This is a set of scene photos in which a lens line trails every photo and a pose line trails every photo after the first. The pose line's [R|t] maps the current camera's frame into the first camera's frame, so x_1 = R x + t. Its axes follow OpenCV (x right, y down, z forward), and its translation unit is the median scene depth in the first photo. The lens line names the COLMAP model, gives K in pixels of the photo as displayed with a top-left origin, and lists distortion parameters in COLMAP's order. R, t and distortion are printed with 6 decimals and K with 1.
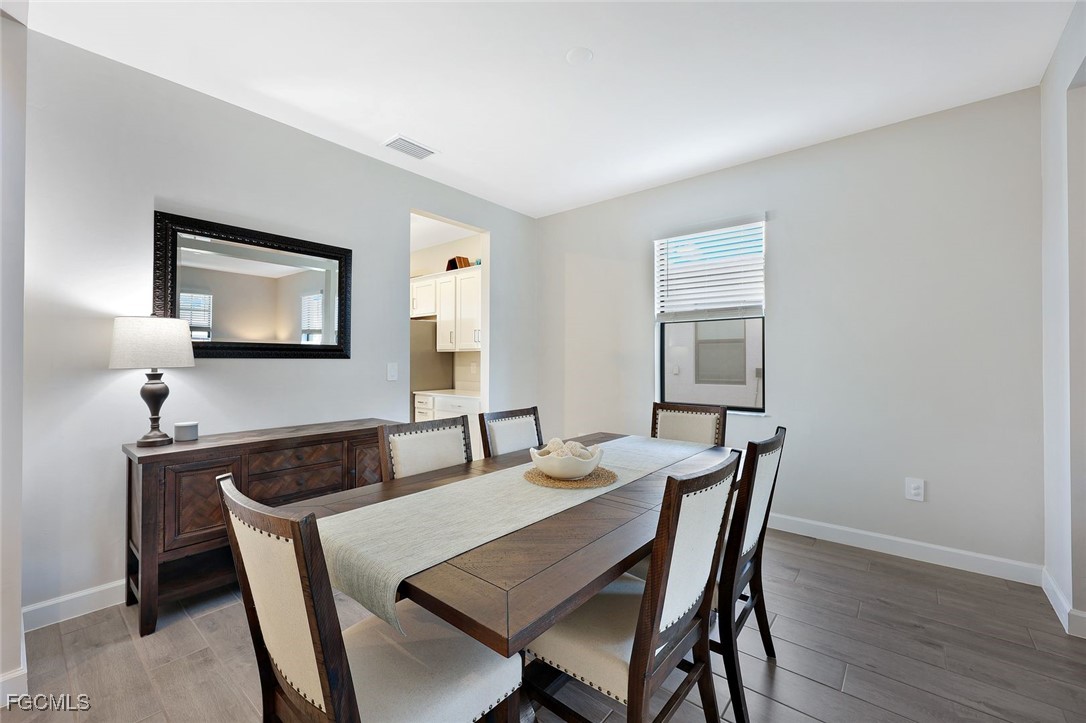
lens RADIAL K [[451.8, 0, 547.8], [0, 451.8, 354.4], [0, 0, 1]] dist [0.004942, 0.000208]
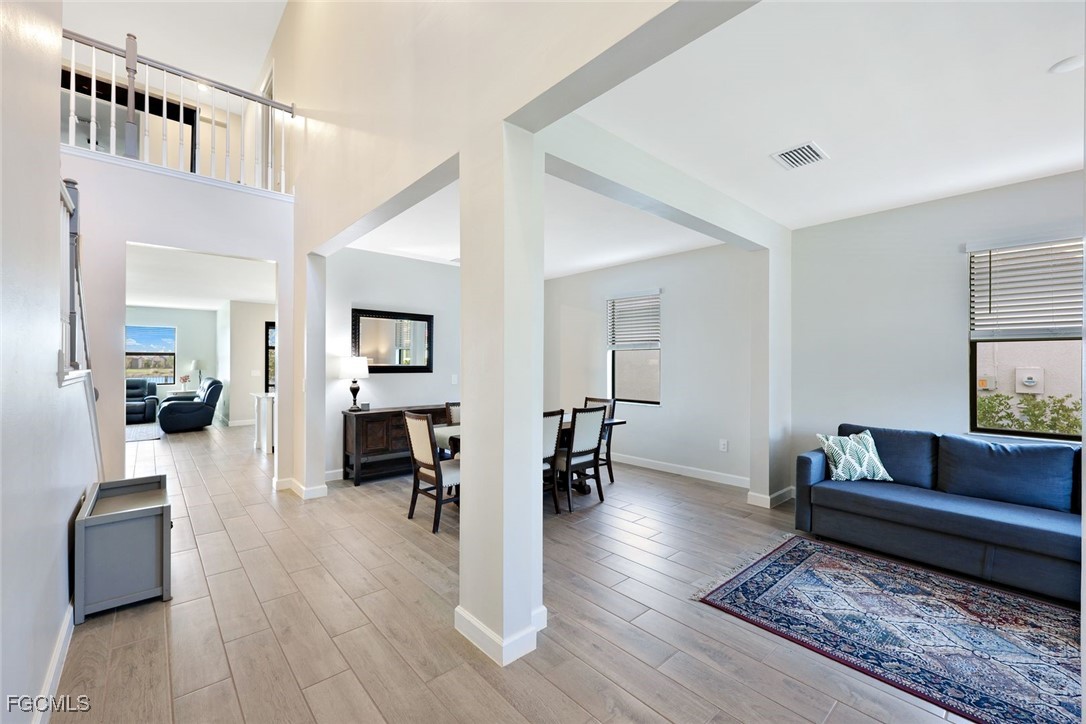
lens RADIAL K [[451.8, 0, 540.0], [0, 451.8, 364.0], [0, 0, 1]] dist [0.004942, 0.000208]
pose [[0.986644, 0.000854, -0.162891, 0.431629], [0.000999, 0.999936, 0.011290, -0.065448], [0.162890, -0.011302, 0.986580, -1.090028]]
